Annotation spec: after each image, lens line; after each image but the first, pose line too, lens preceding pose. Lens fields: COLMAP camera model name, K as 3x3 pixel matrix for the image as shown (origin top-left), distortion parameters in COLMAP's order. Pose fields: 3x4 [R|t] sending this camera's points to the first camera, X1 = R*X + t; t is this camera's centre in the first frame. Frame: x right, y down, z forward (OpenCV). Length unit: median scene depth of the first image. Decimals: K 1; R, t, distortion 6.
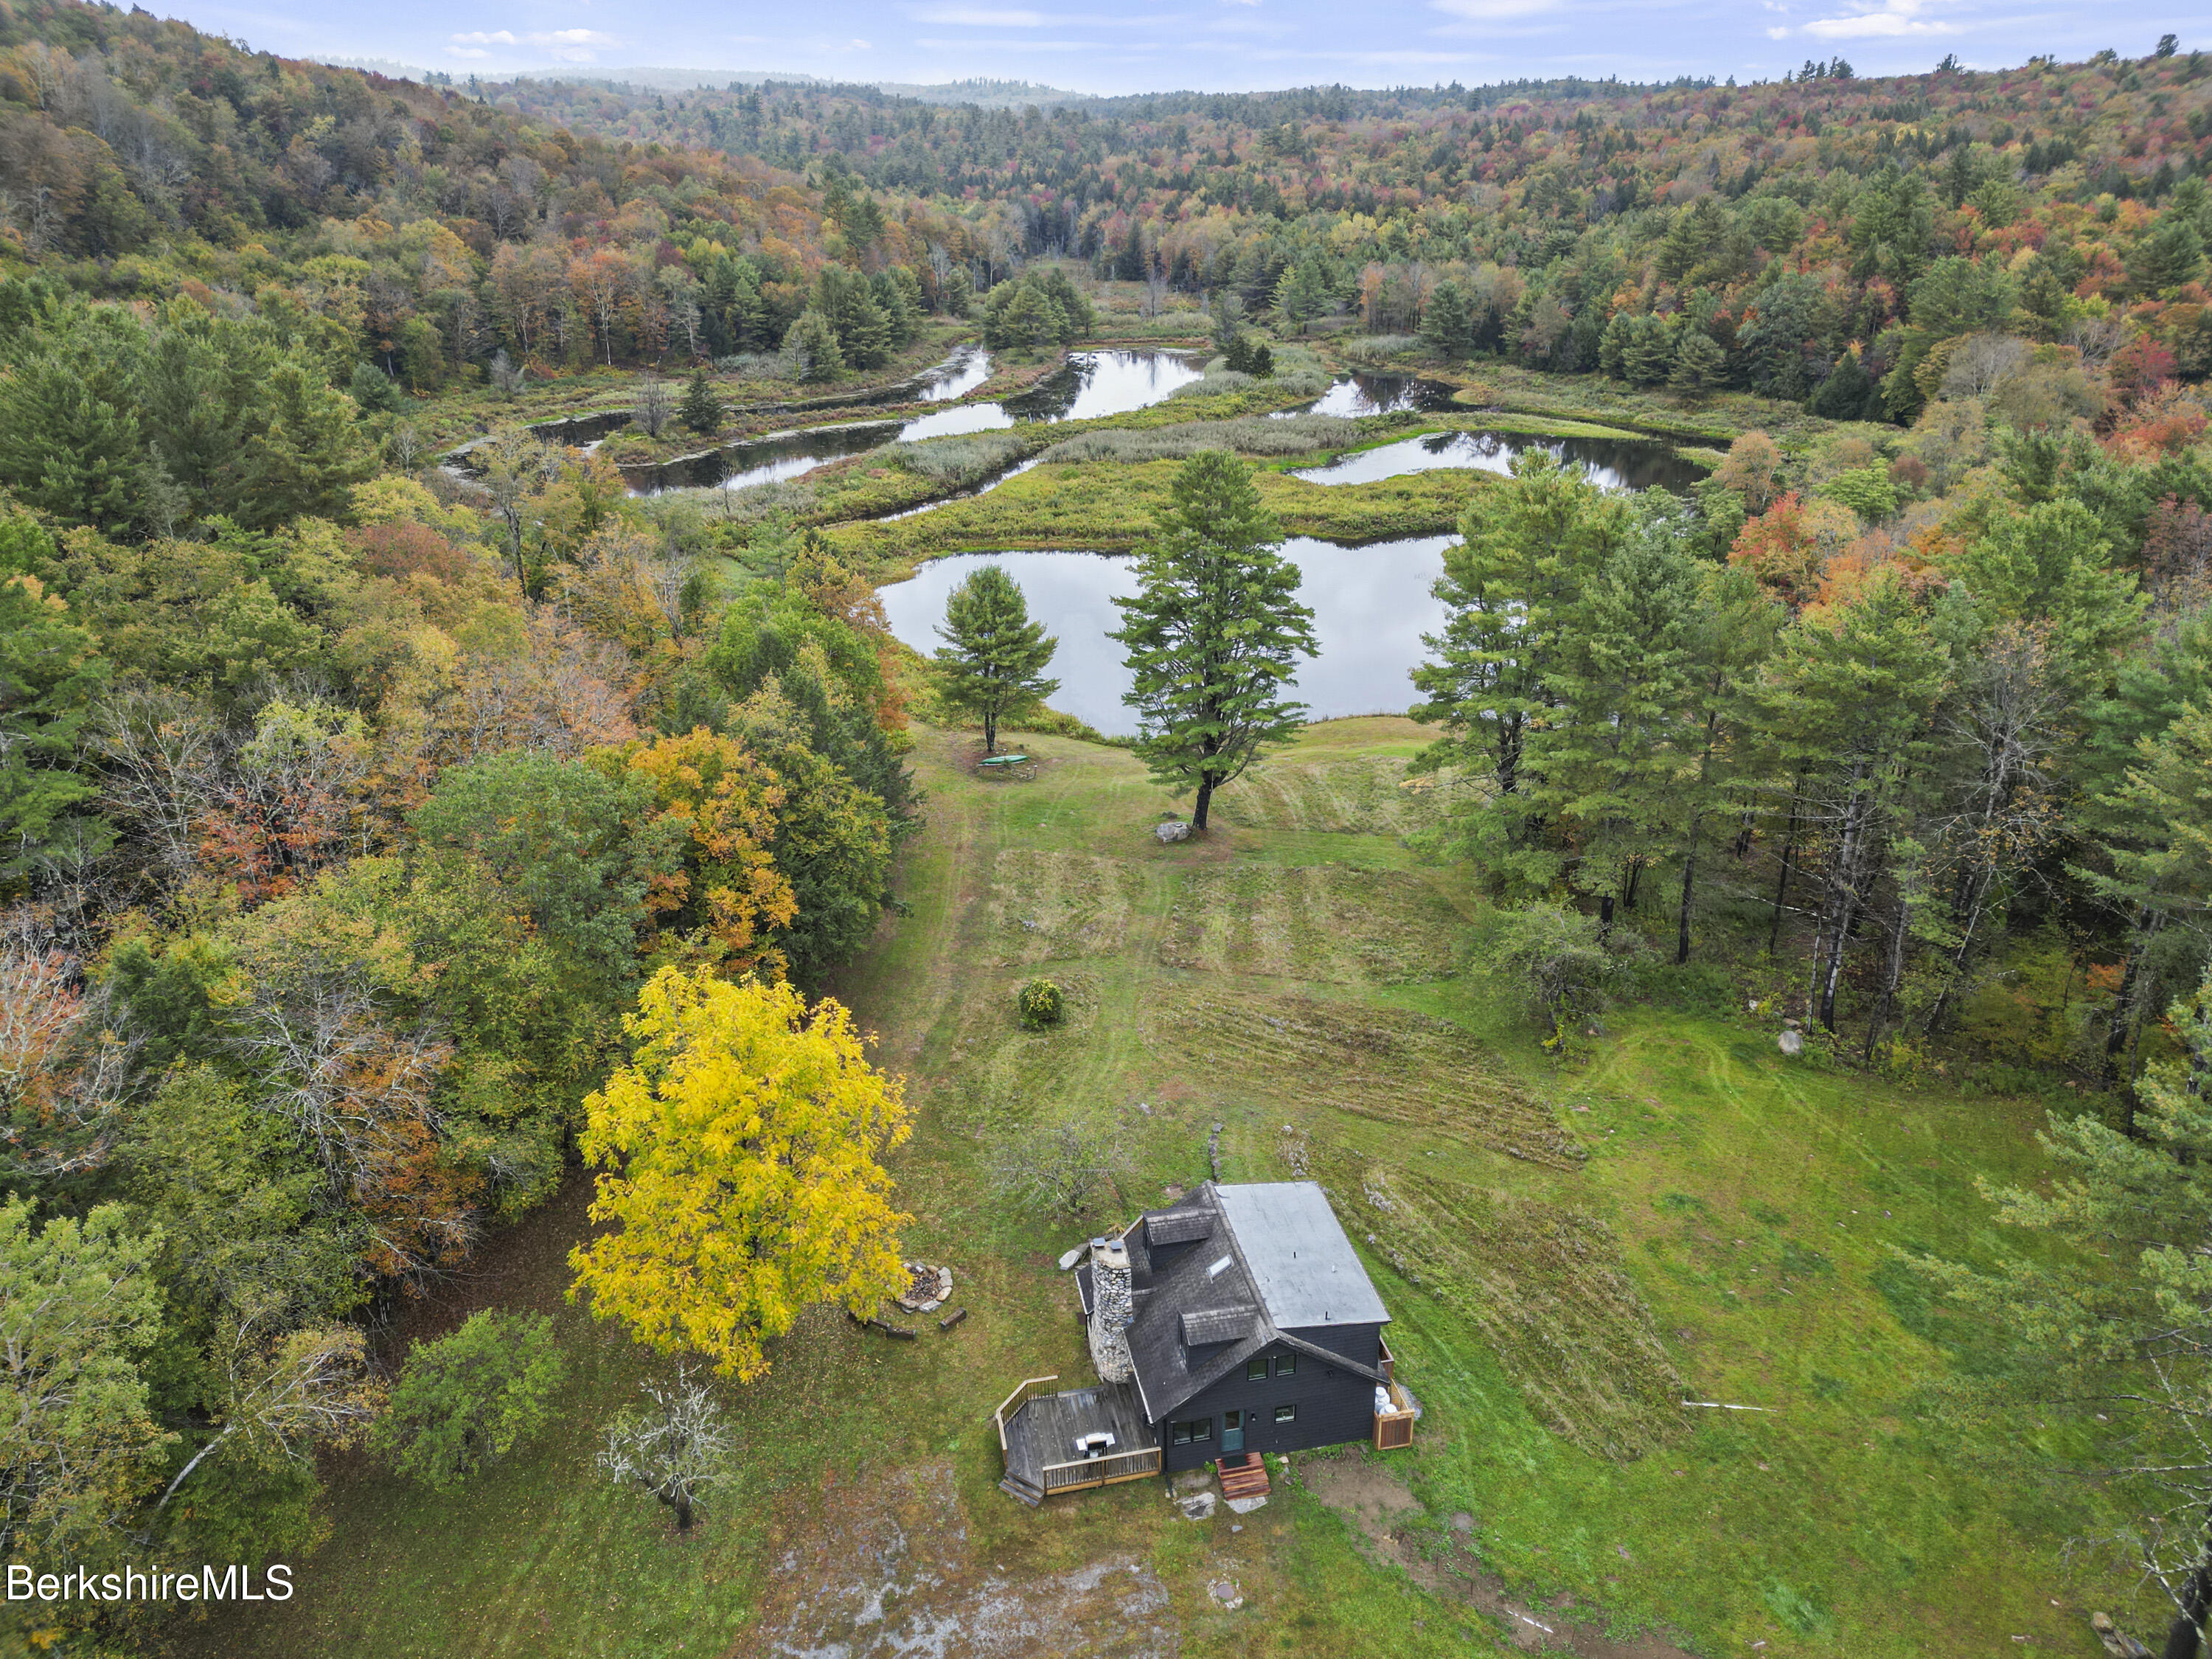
lens RADIAL K [[1529.3, 0, 1106.0], [0, 1529.3, 829.5], [0, 0, 1]] dist [0.068492, -0.057918]
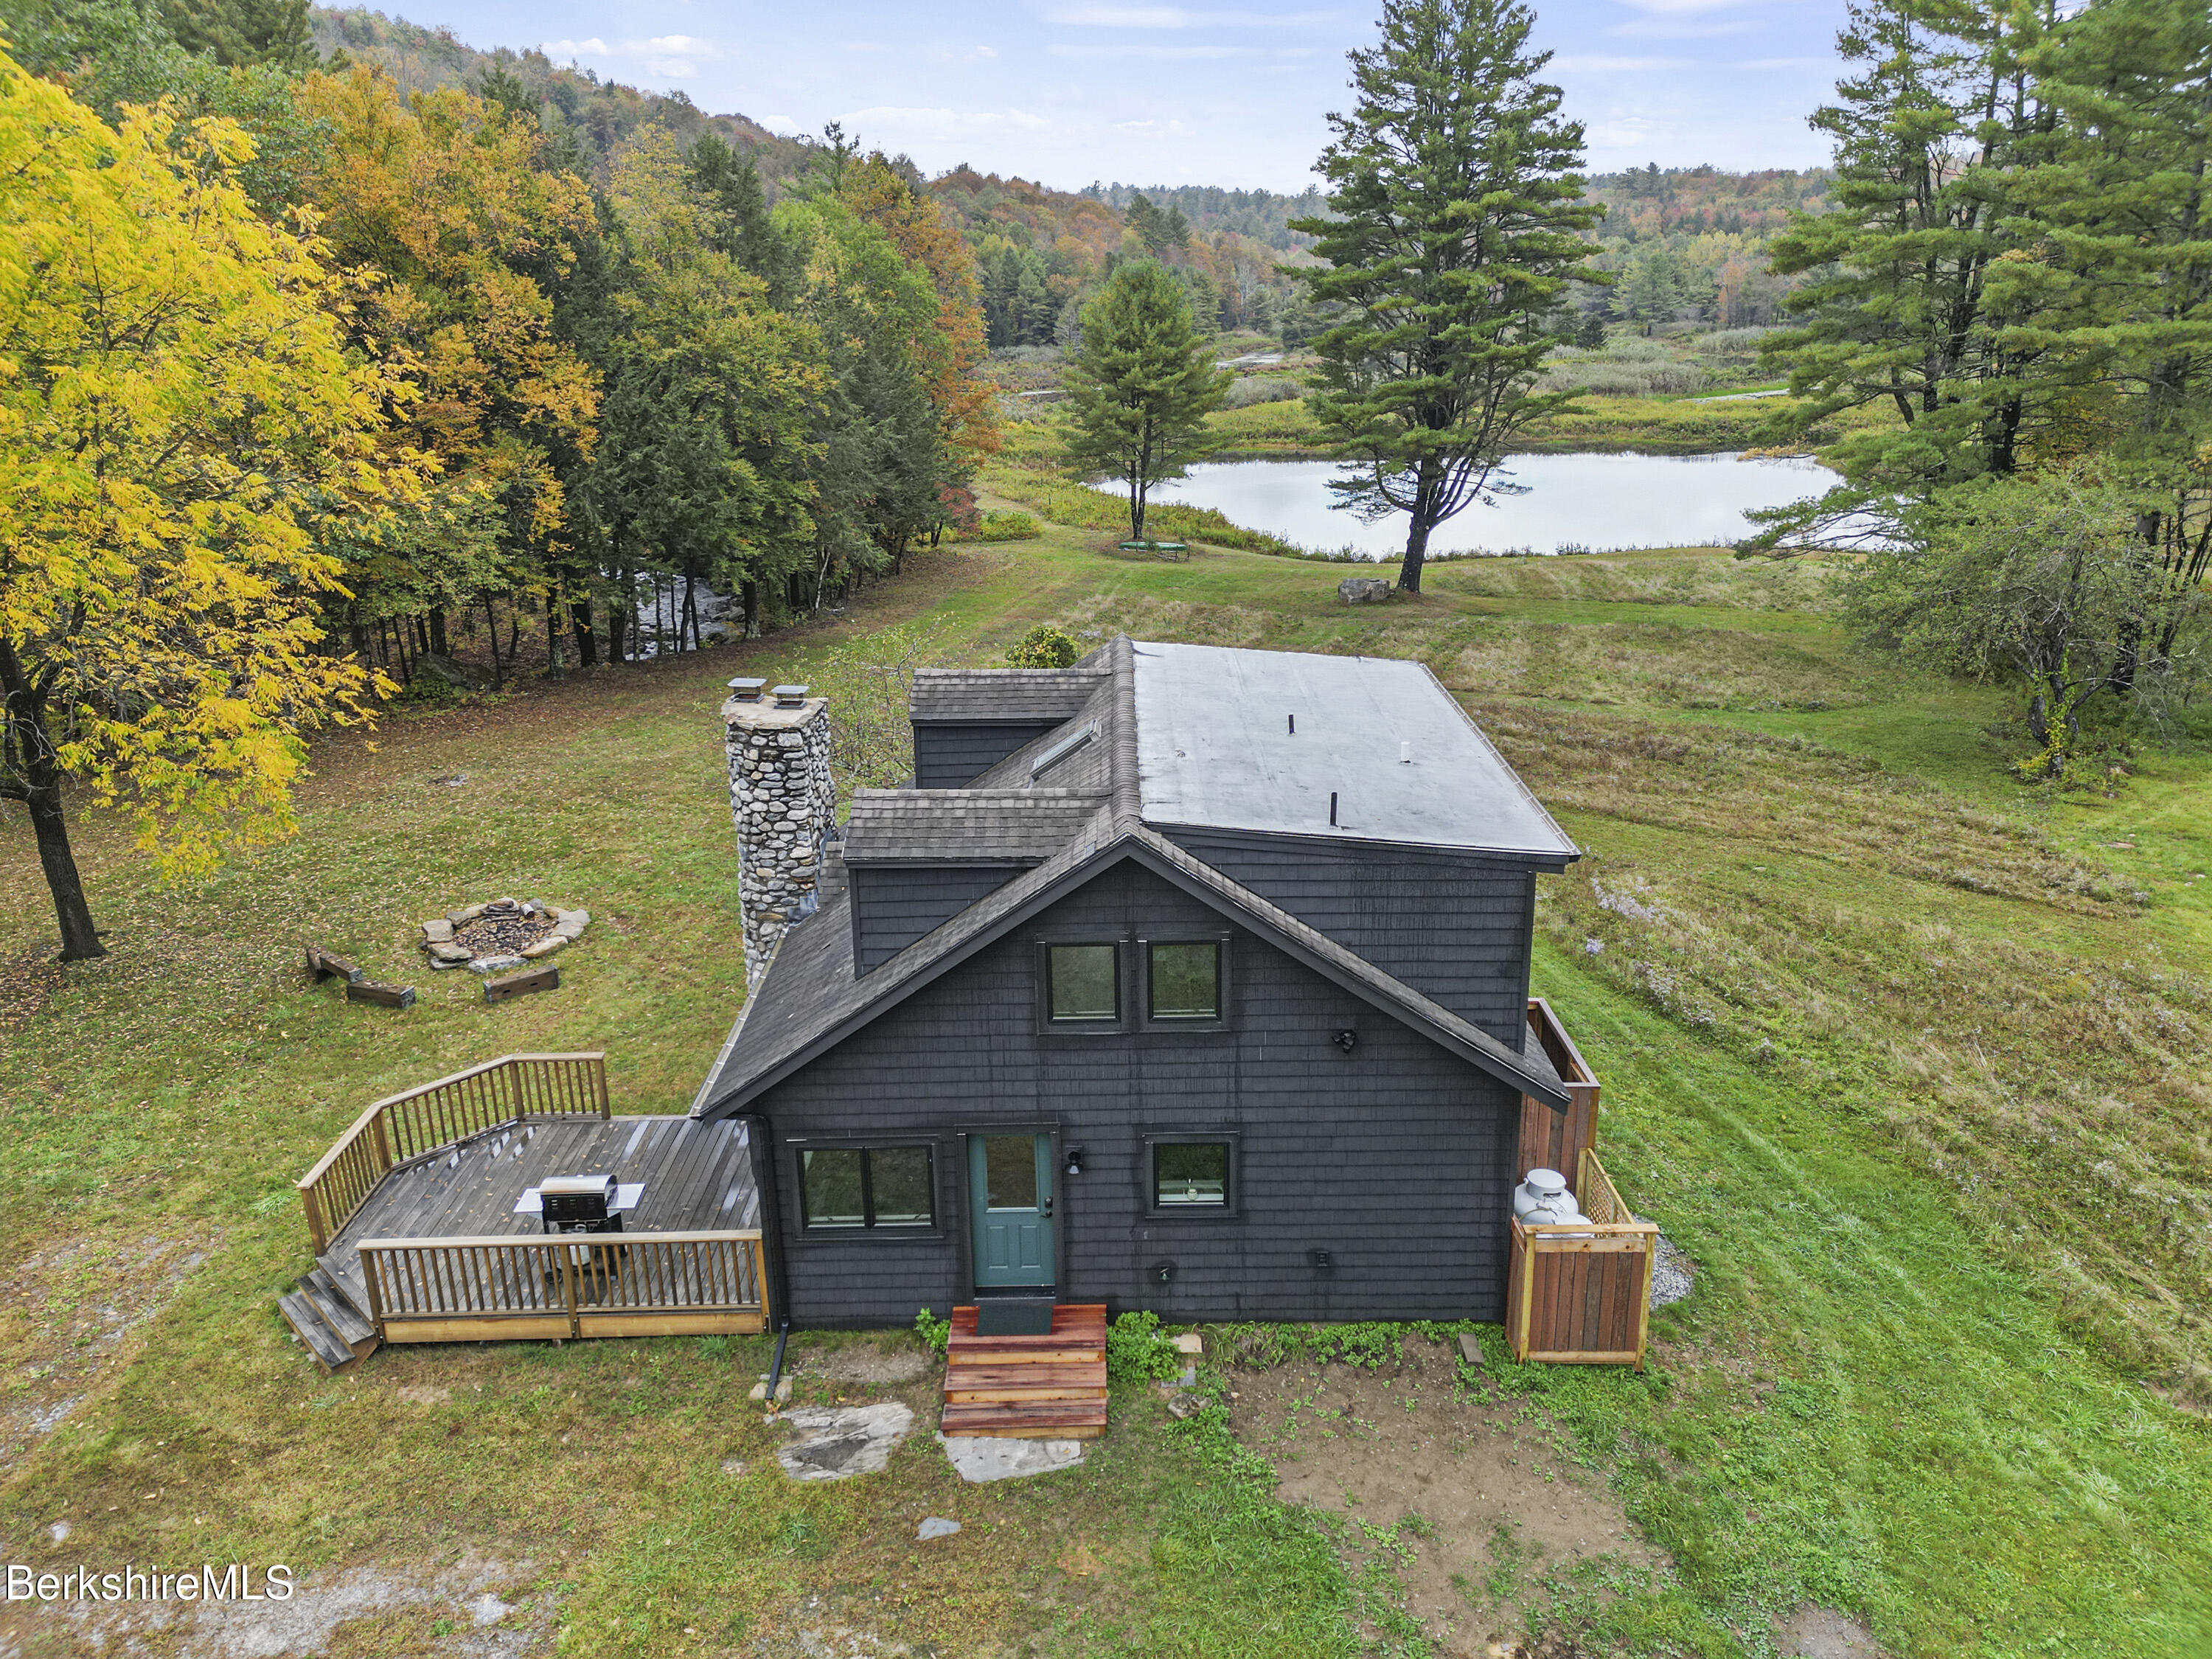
lens RADIAL K [[1547.1, 0, 1106.0], [0, 1547.1, 829.5], [0, 0, 1]] dist [0.067733, -0.057392]
pose [[0.978364, 0.061970, -0.197391, 0.026089], [-0.076795, 0.994701, -0.068353, 0.056479], [0.192109, 0.082033, 0.977939, 0.118652]]
